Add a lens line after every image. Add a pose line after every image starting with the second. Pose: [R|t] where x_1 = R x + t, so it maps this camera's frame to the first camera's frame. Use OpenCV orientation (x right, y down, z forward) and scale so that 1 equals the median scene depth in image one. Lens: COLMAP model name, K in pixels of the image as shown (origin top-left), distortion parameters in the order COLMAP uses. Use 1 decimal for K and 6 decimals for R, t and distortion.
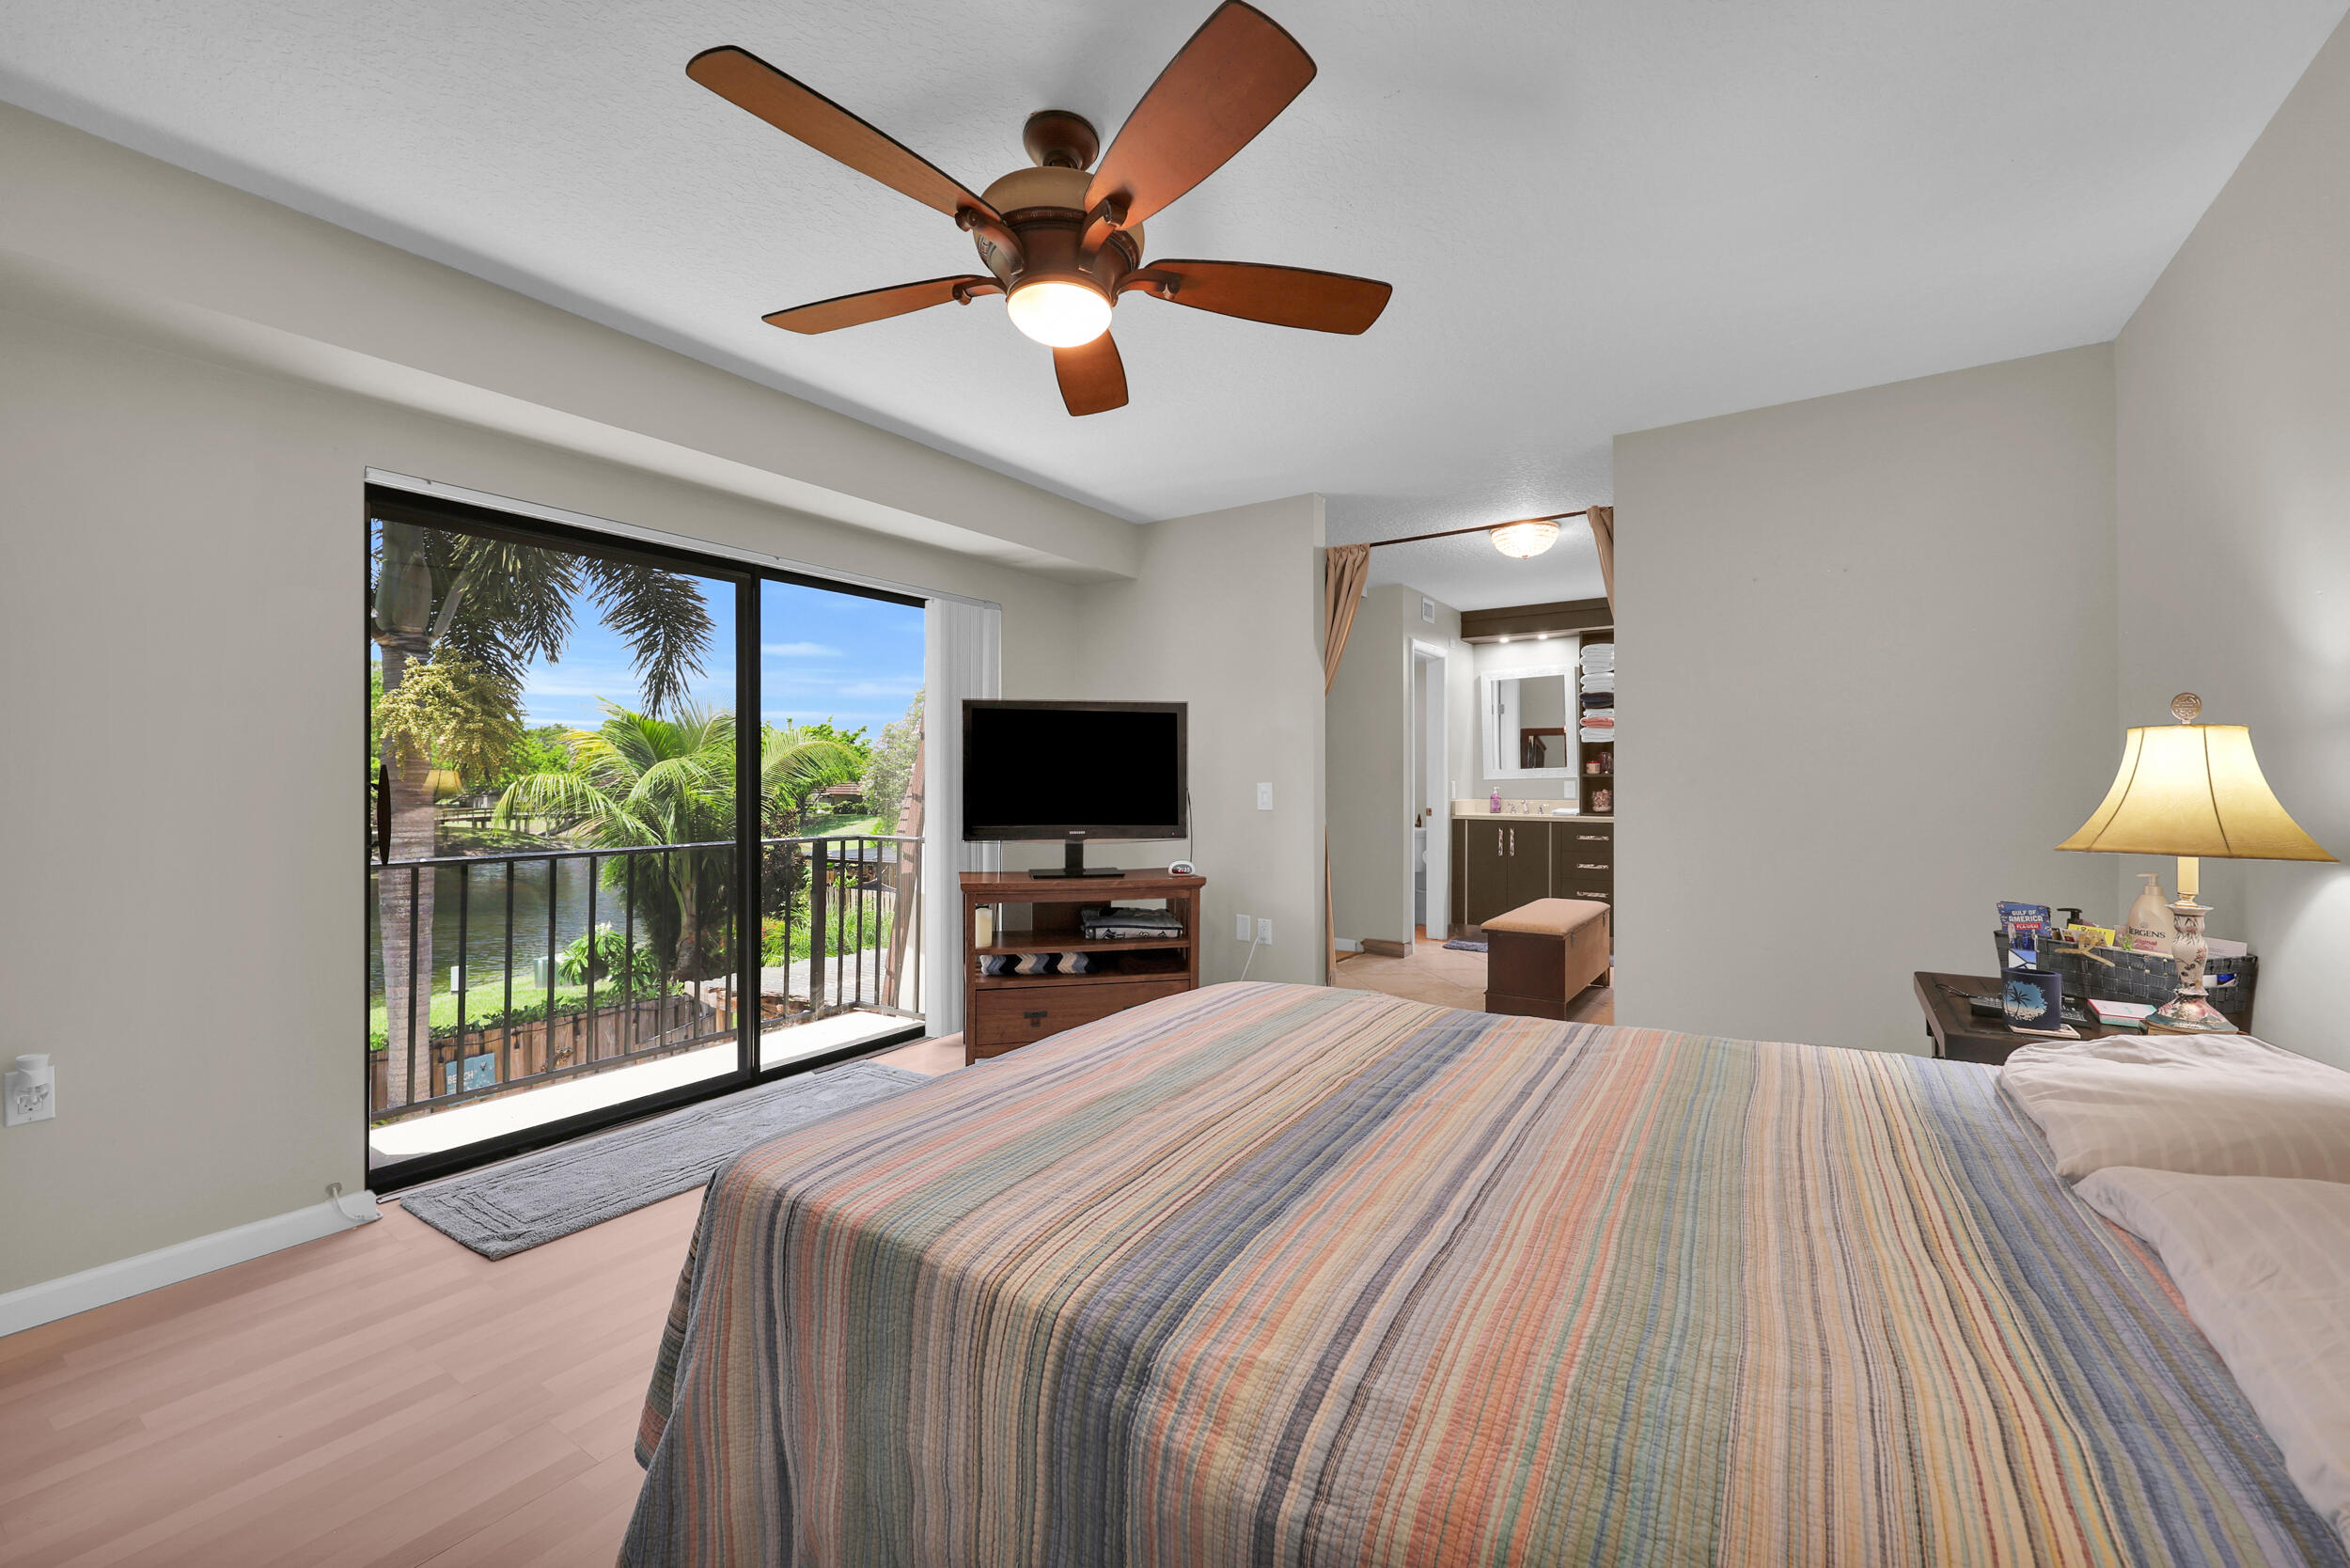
lens RADIAL K [[956.4, 0, 1166.1], [0, 956.4, 769.0], [0, 0, 1]] dist [0.000472, -0.000133]
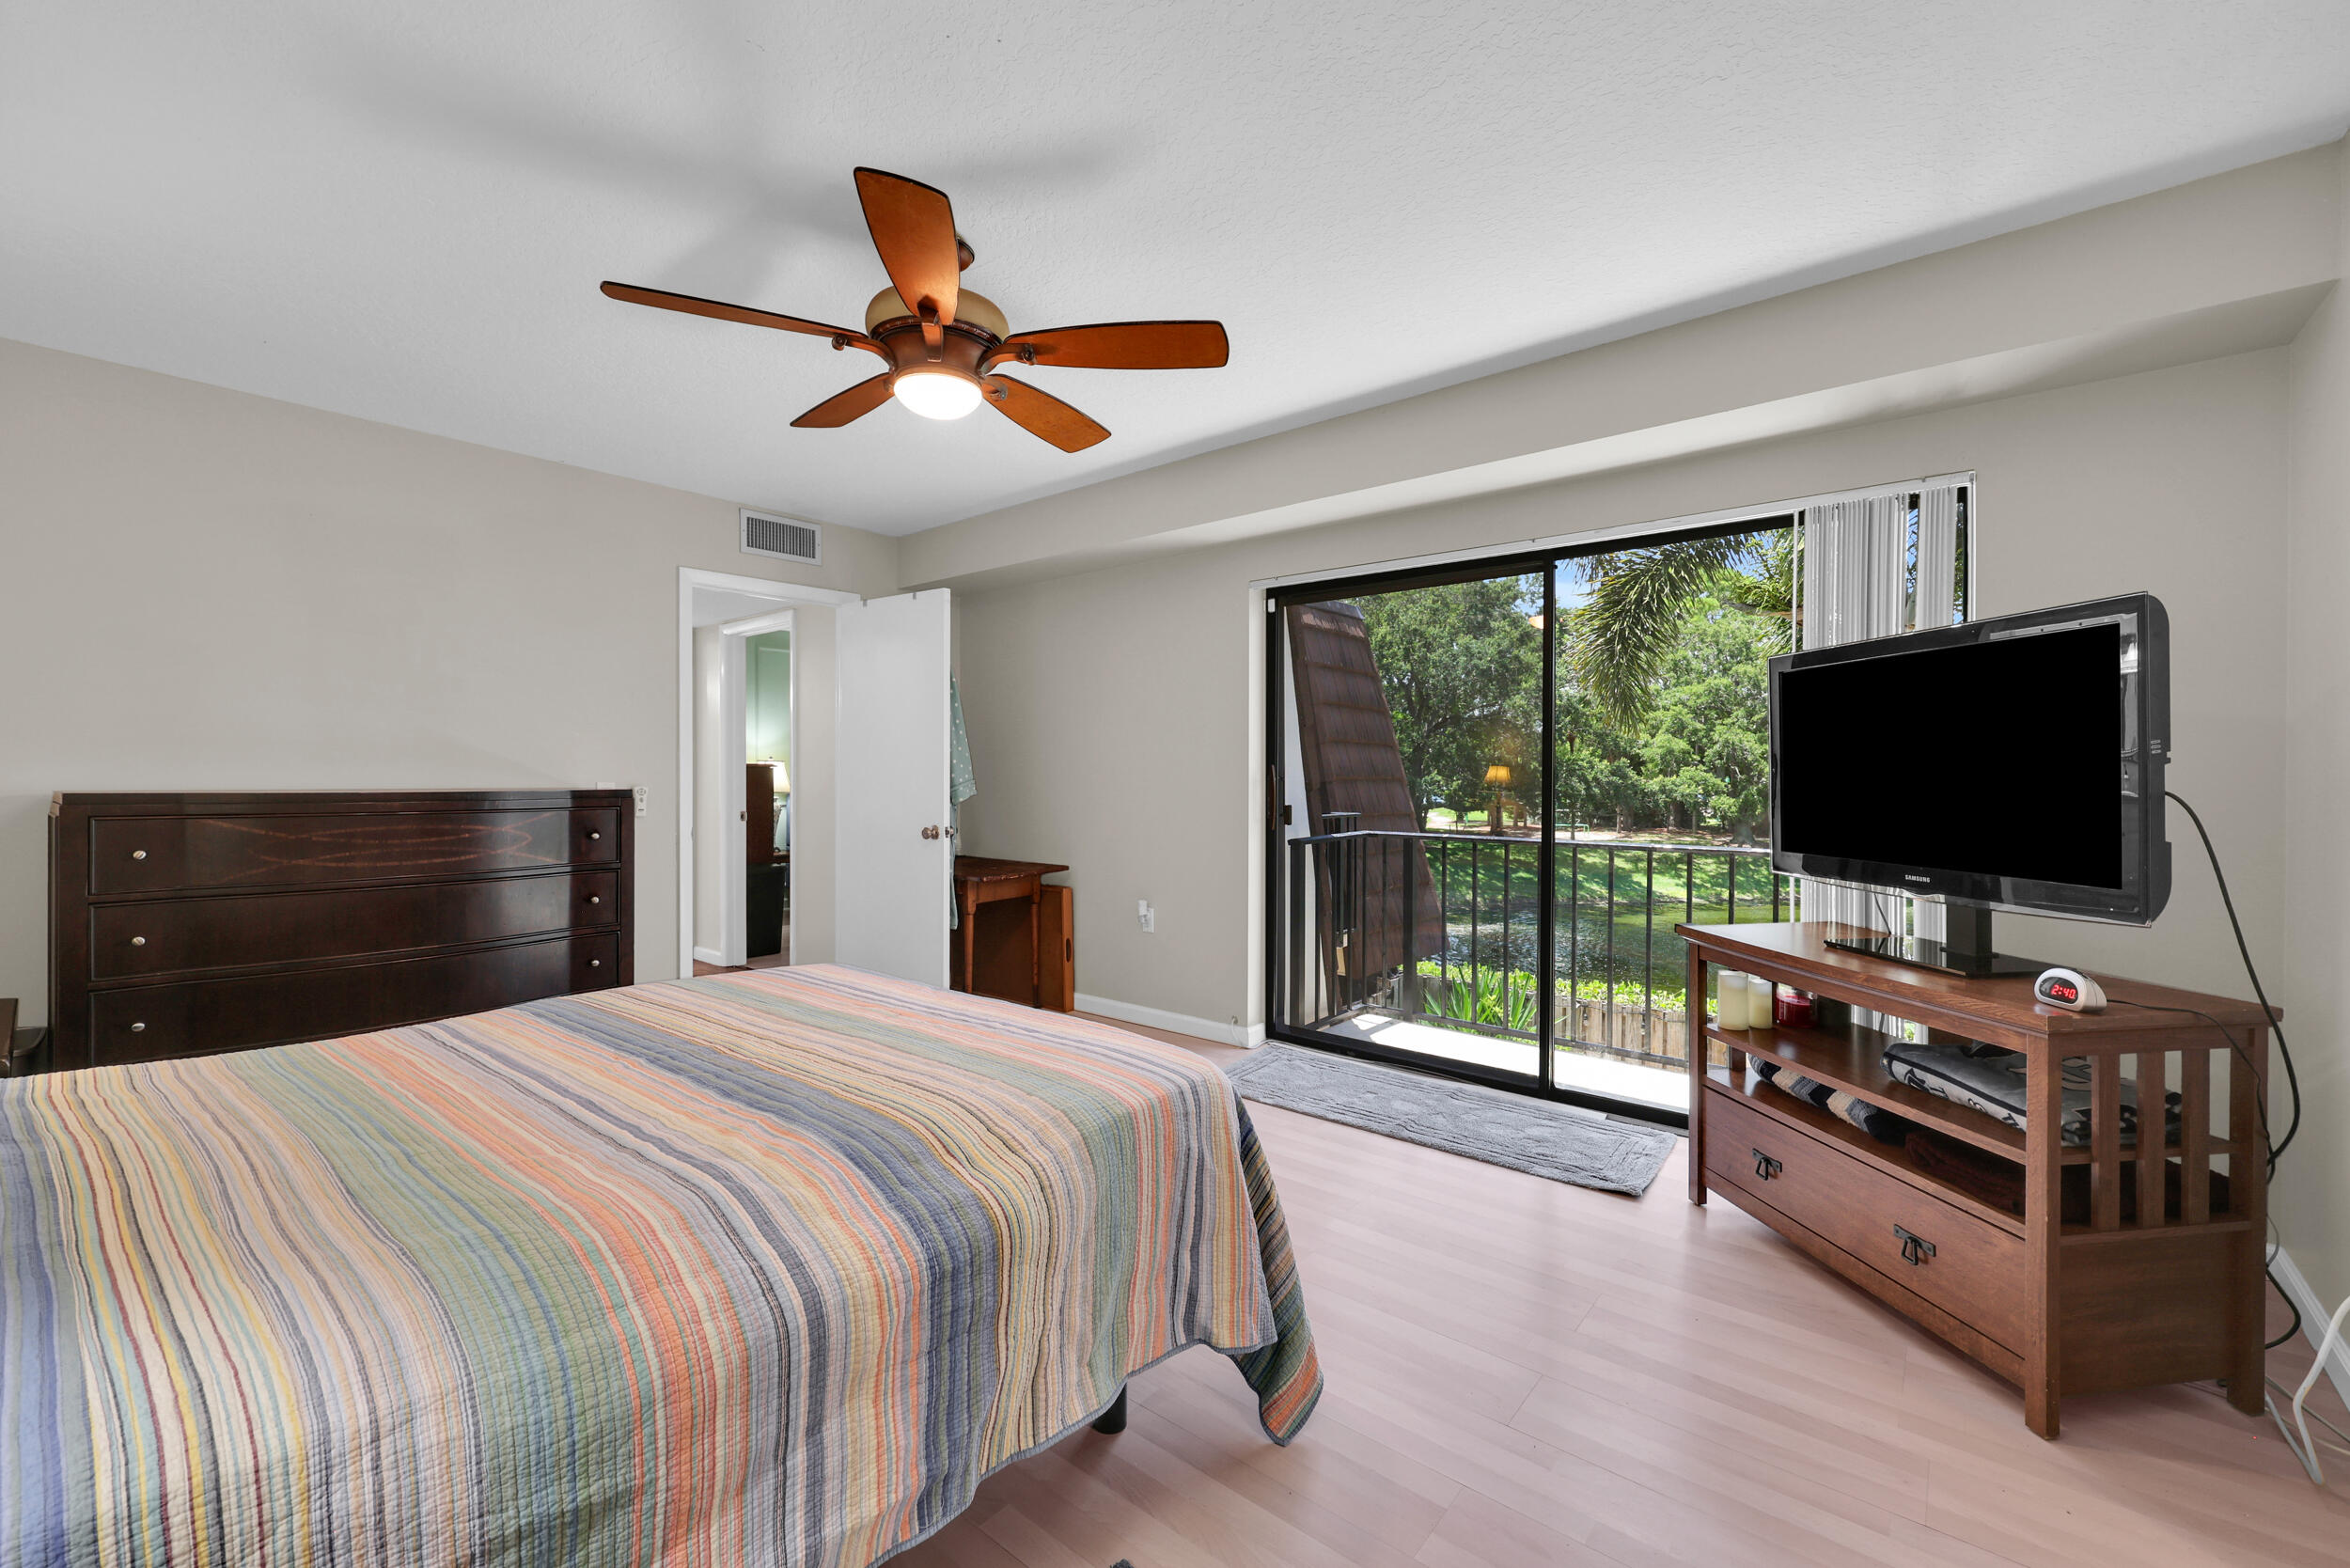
lens RADIAL K [[956.4, 0, 1174.6], [0, 956.4, 773.9], [0, 0, 1]] dist [0.000472, -0.000133]
pose [[-0.105685, 0.003052, -0.994395, 0.552648], [0.008239, 0.999964, 0.002194, 0.003552], [0.994365, -0.007961, -0.105707, 0.737818]]
